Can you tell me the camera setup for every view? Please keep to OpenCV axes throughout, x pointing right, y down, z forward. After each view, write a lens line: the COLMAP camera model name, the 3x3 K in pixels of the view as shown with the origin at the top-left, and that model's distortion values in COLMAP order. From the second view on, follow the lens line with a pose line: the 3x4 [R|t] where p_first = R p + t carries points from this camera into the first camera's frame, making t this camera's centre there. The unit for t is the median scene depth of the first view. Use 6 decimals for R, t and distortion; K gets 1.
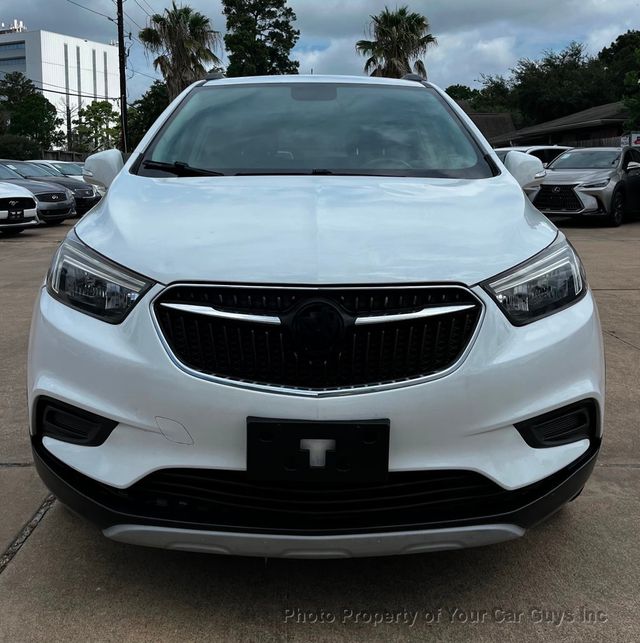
lens RADIAL K [[803.7, 0, 277.2], [0, 803.7, 283.4], [0, 0, 1]] dist [0.030004, 0.014946]
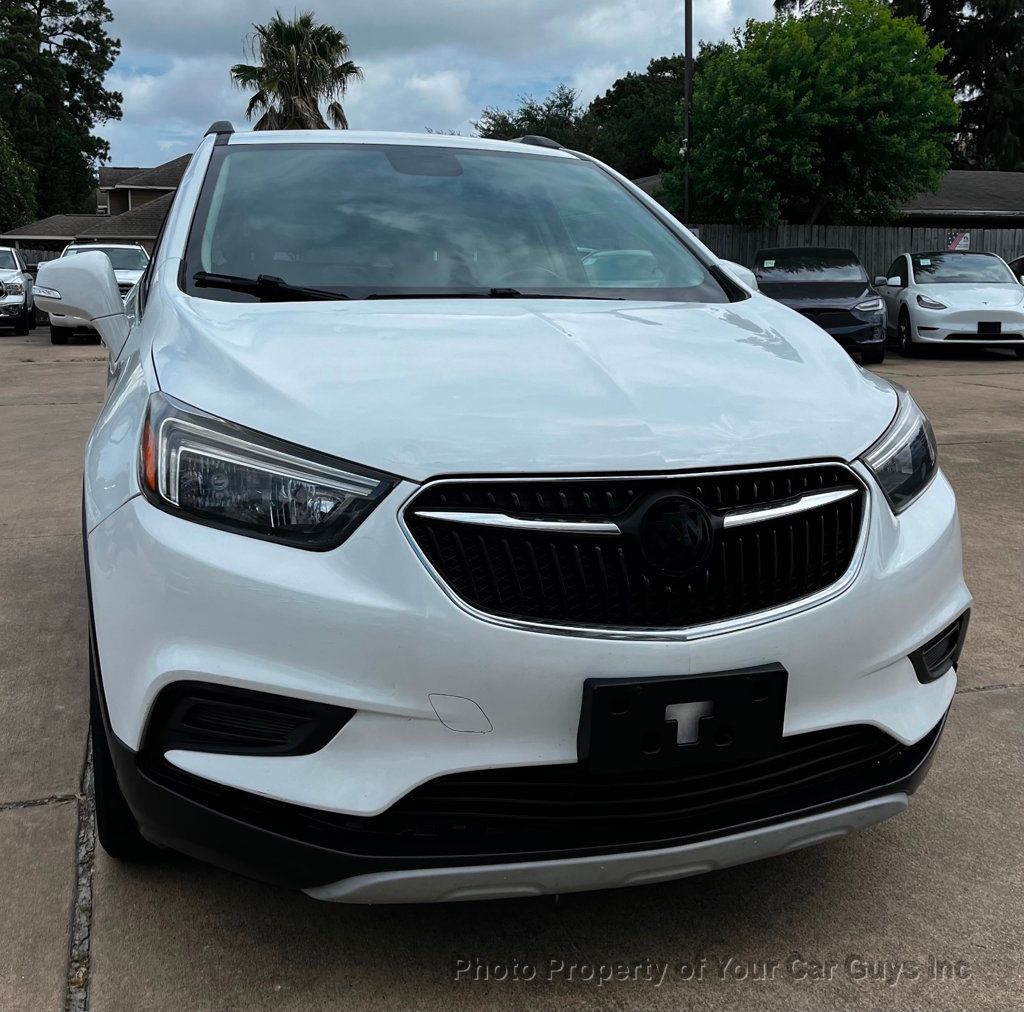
lens RADIAL K [[1279.9, 0, 512.0], [0, 1279.9, 506.0], [0, 0, 1]] dist [0.030004, 0.014946]
pose [[0.945531, -0.056570, 0.320580, -0.304554], [0.044786, 0.998026, 0.044019, -0.015704], [-0.322437, -0.027264, 0.946198, 0.034964]]
